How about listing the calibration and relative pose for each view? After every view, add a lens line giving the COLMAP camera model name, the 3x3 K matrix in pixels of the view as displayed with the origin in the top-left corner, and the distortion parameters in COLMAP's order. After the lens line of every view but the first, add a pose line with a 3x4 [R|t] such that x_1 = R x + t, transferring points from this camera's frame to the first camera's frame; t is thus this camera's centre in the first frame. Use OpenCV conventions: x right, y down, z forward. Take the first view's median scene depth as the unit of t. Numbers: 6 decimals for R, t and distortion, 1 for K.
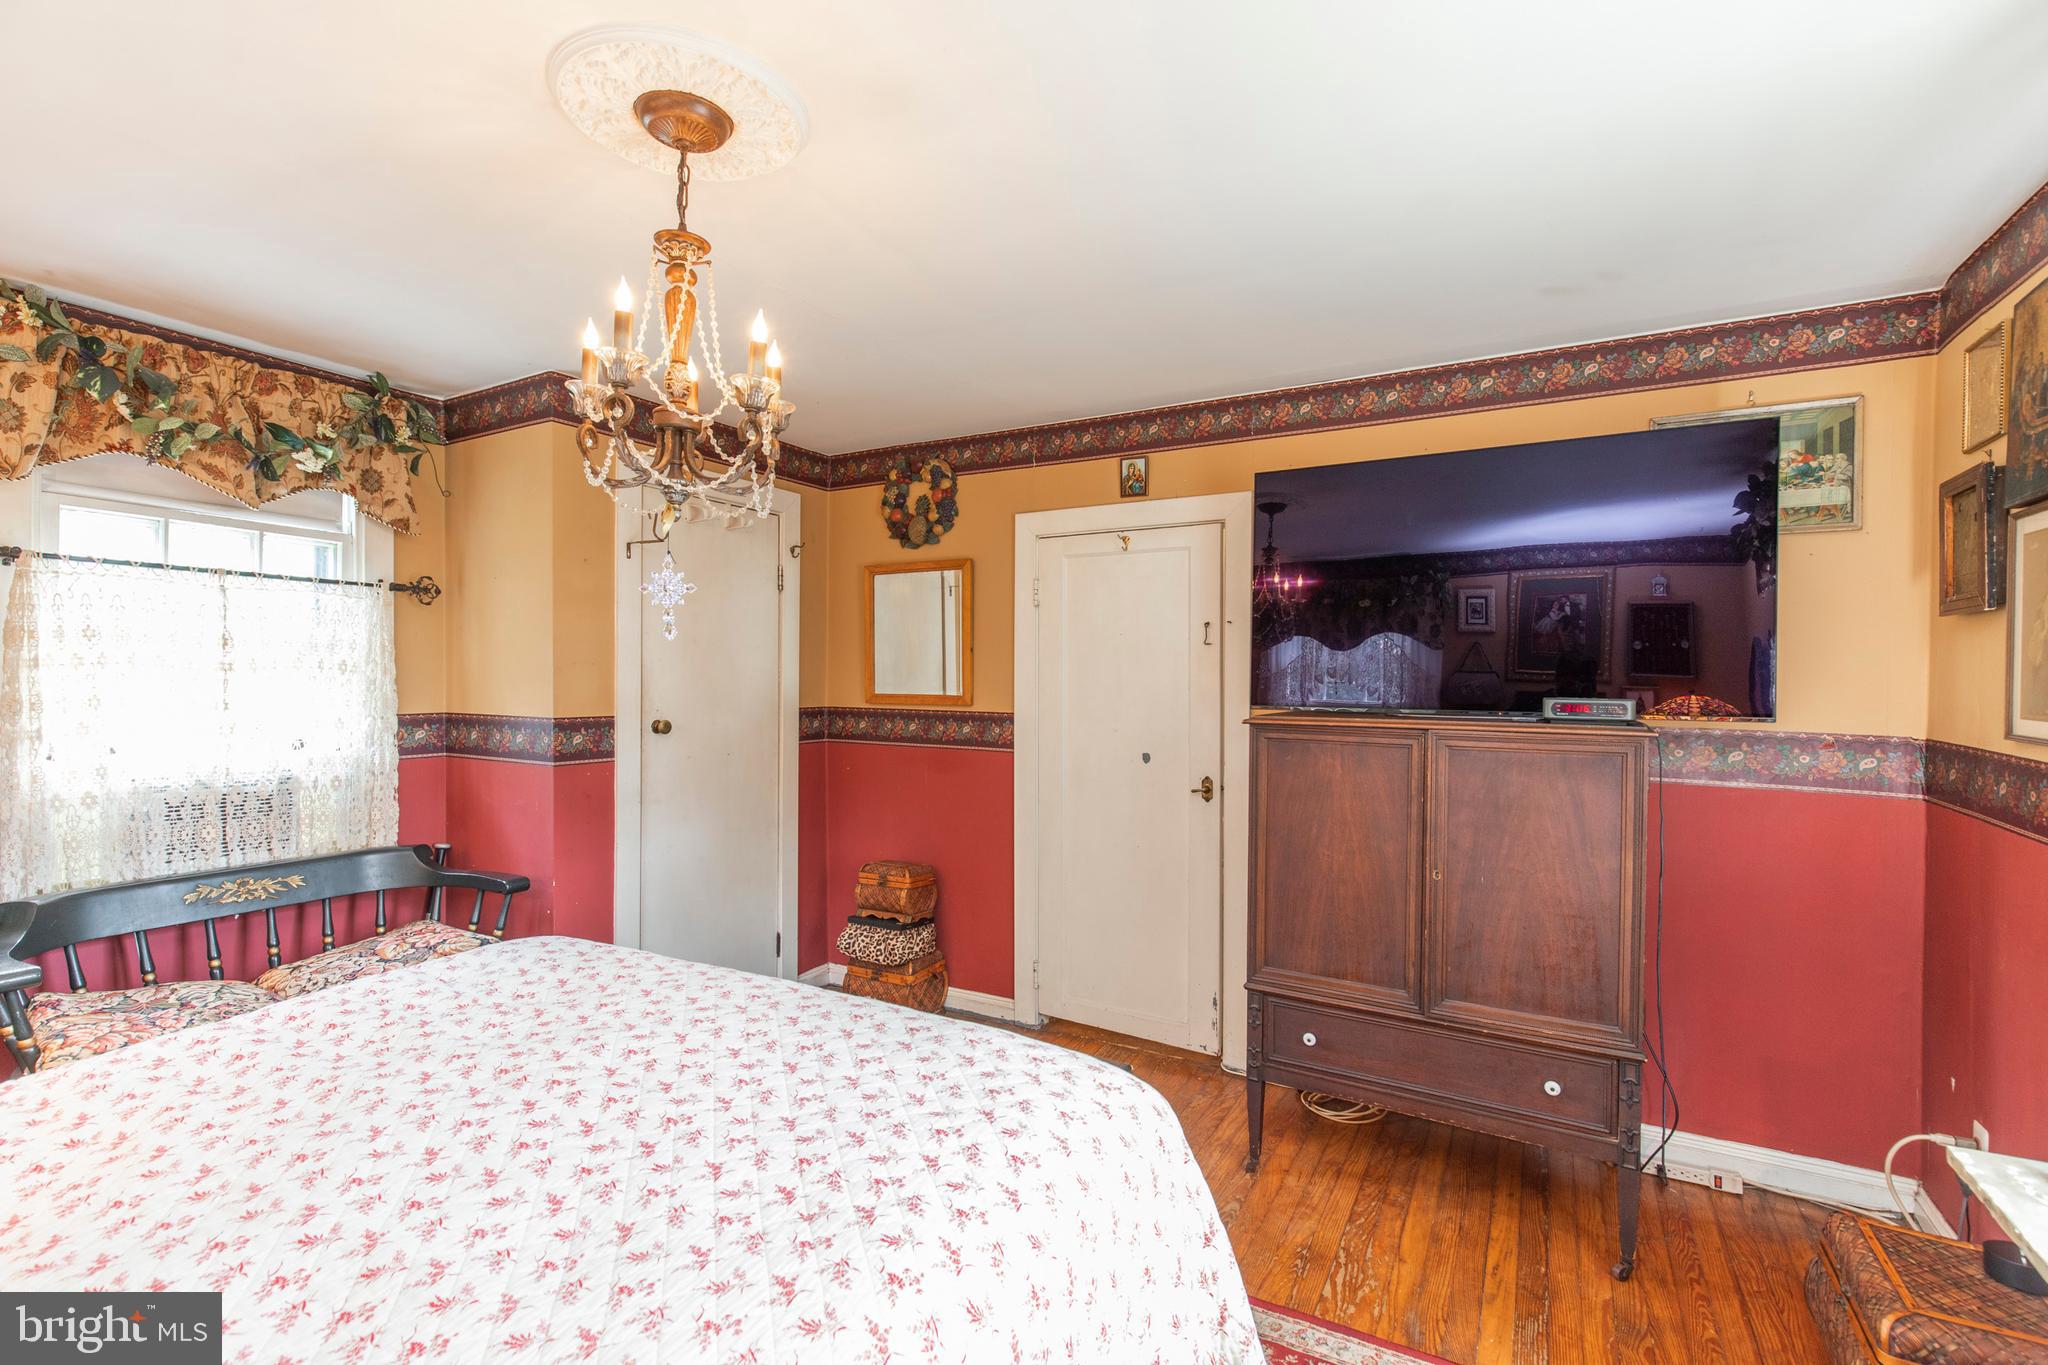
lens RADIAL K [[912.7, 0, 1024.0], [0, 912.7, 682.5], [0, 0, 1]] dist [0.000492, 0.000070]
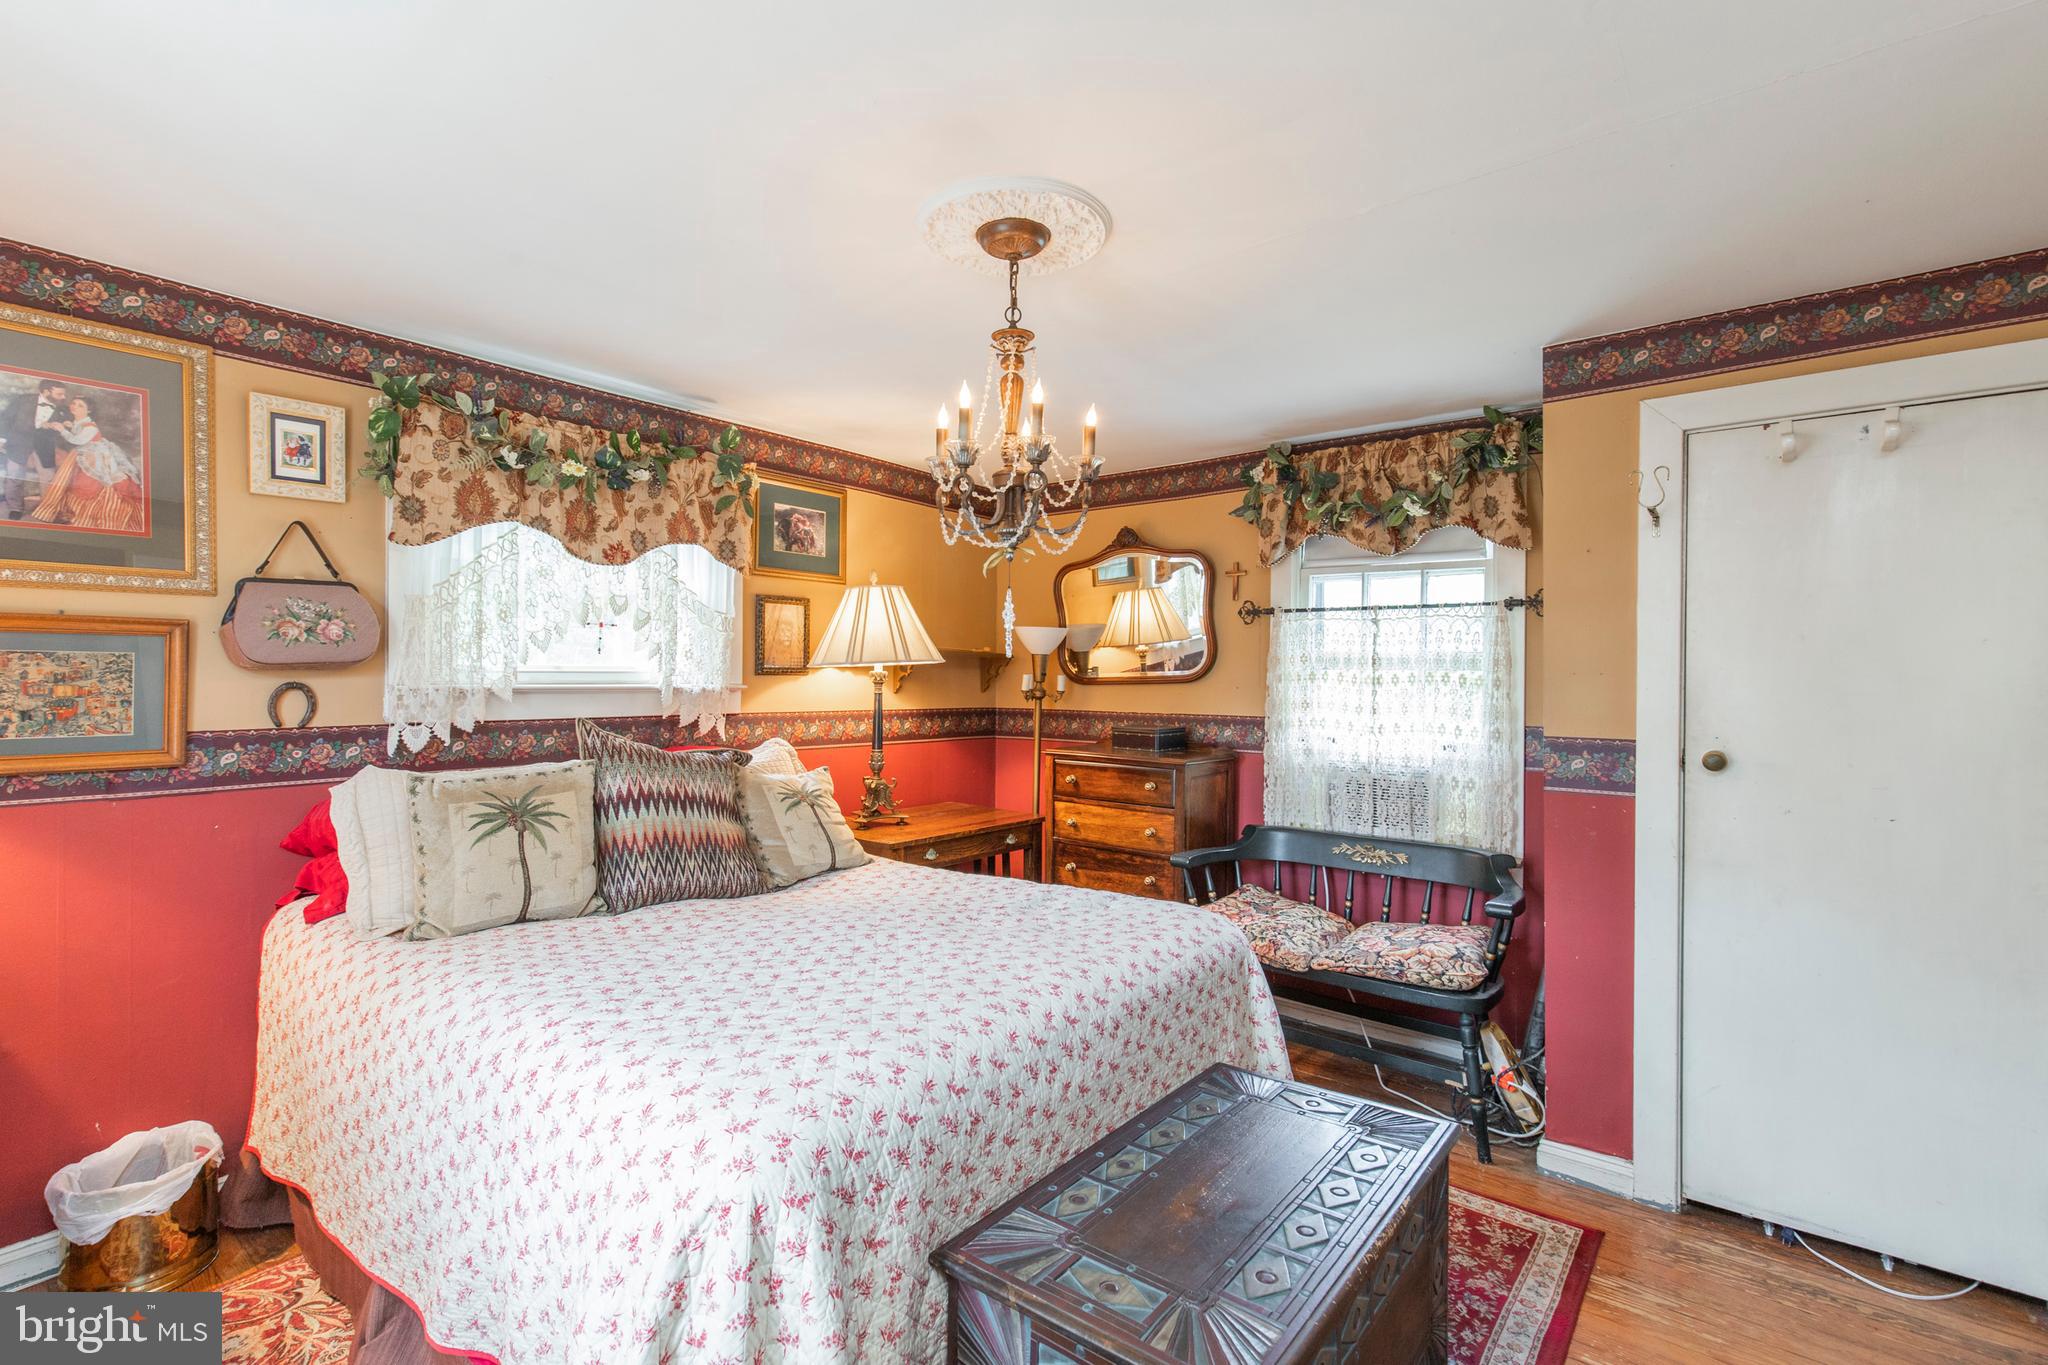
lens RADIAL K [[933.2, 0, 1024.0], [0, 933.2, 682.5], [0, 0, 1]] dist [-0.001450, -0.000230]
pose [[-0.150774, -0.005353, -0.988554, 0.500943], [-0.014437, 0.999891, -0.003212, -0.003489], [0.988463, 0.013788, -0.150835, 0.694389]]
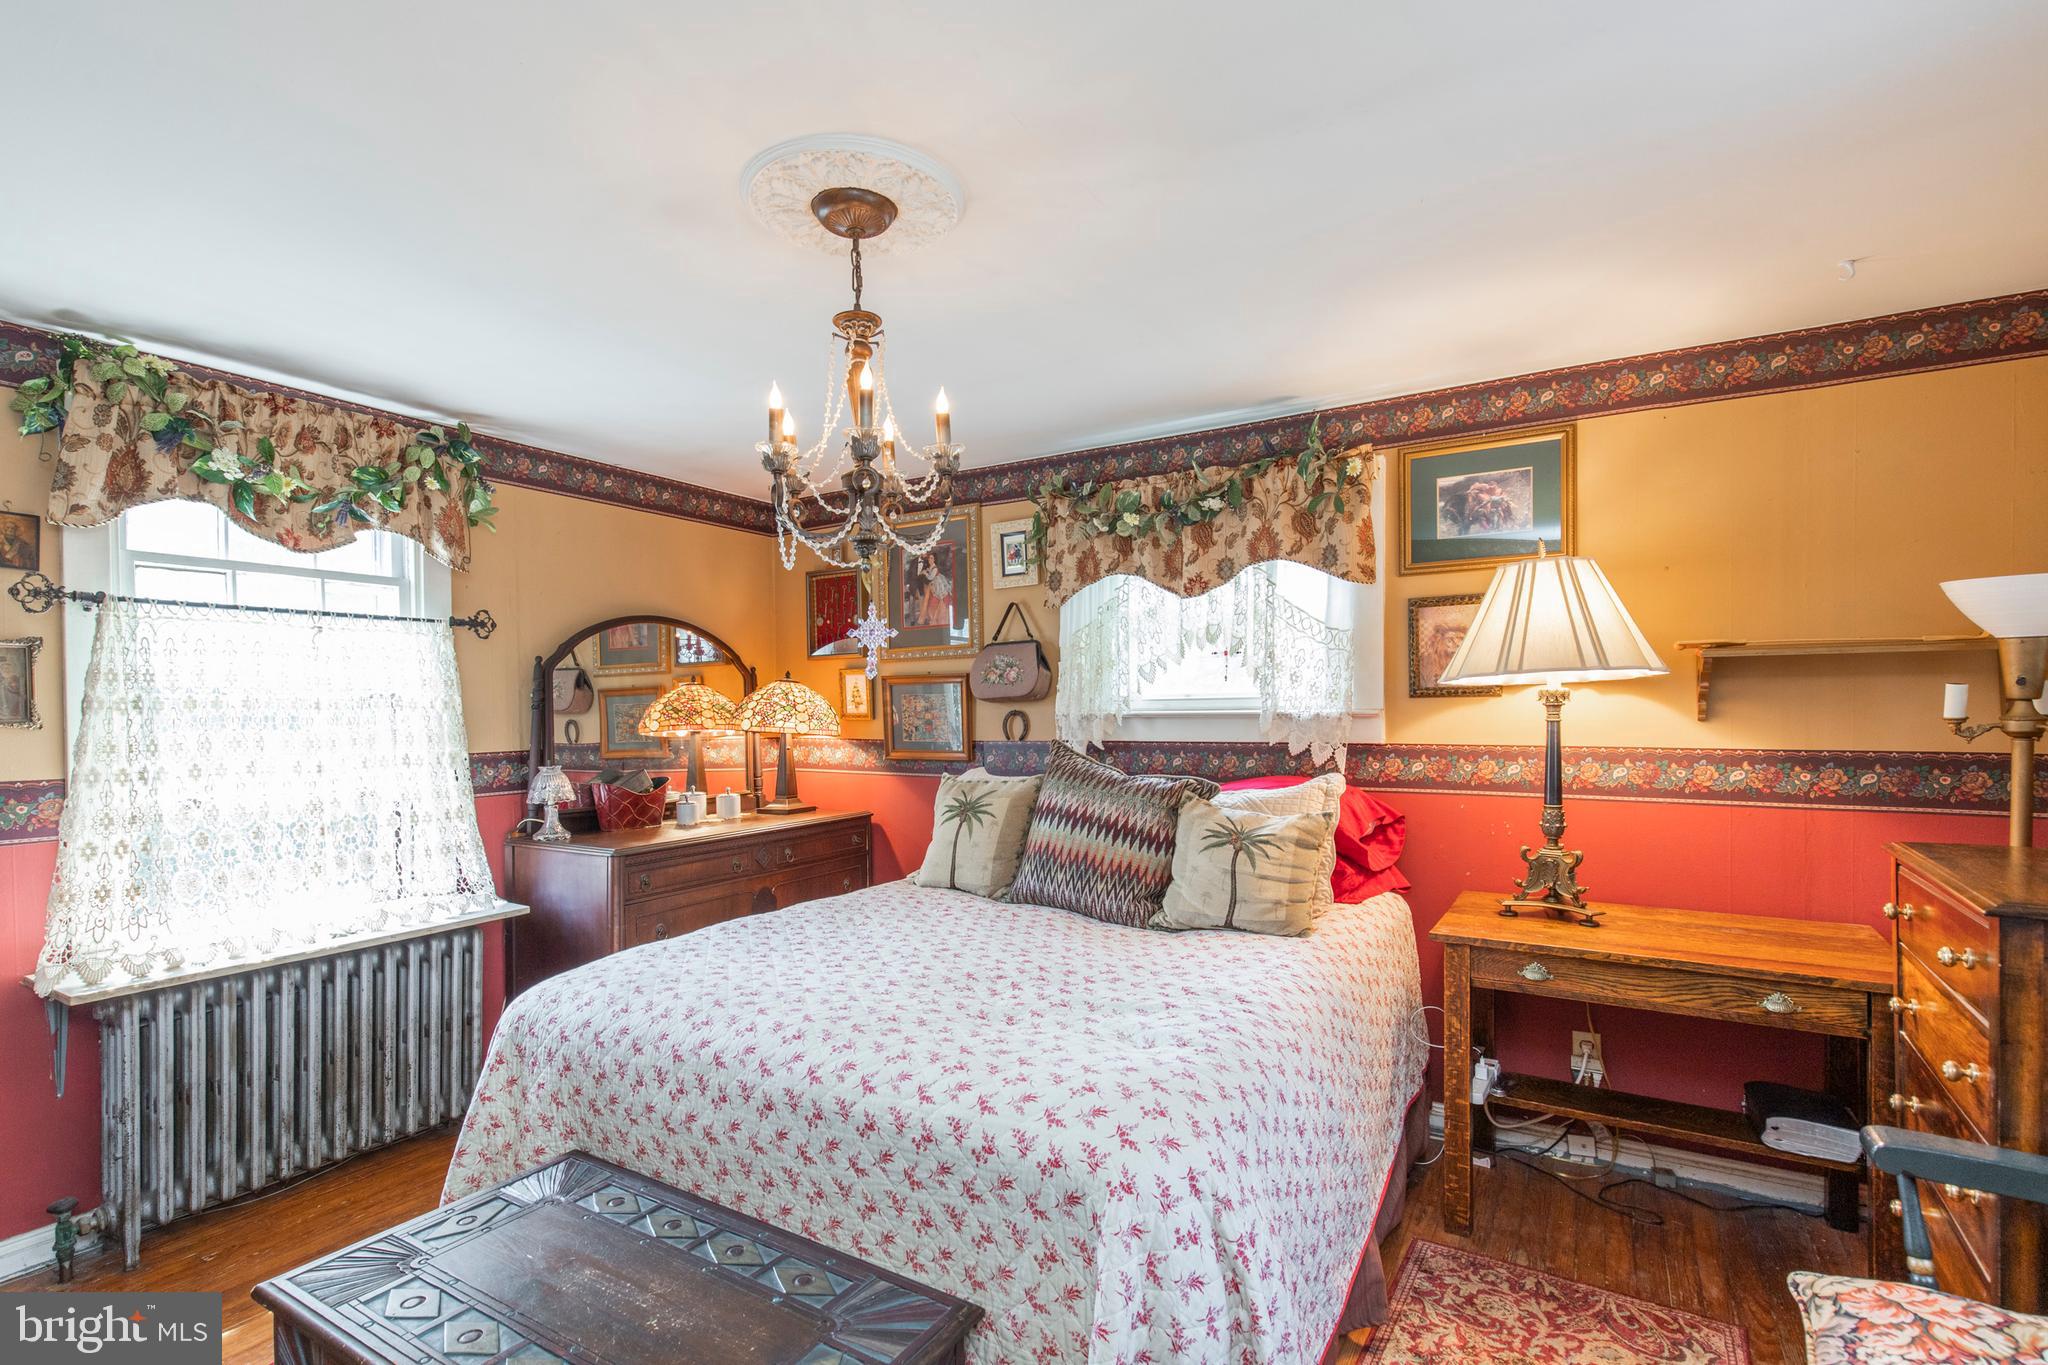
lens RADIAL K [[956.4, 0, 1027.8], [0, 956.4, 718.1], [0, 0, 1]] dist [0.015793, -0.011101]
pose [[-0.999695, 0.002519, 0.024555, 0.140319], [0.002977, 0.999822, 0.018649, -0.006745], [-0.024504, 0.018716, -0.999525, 0.930628]]
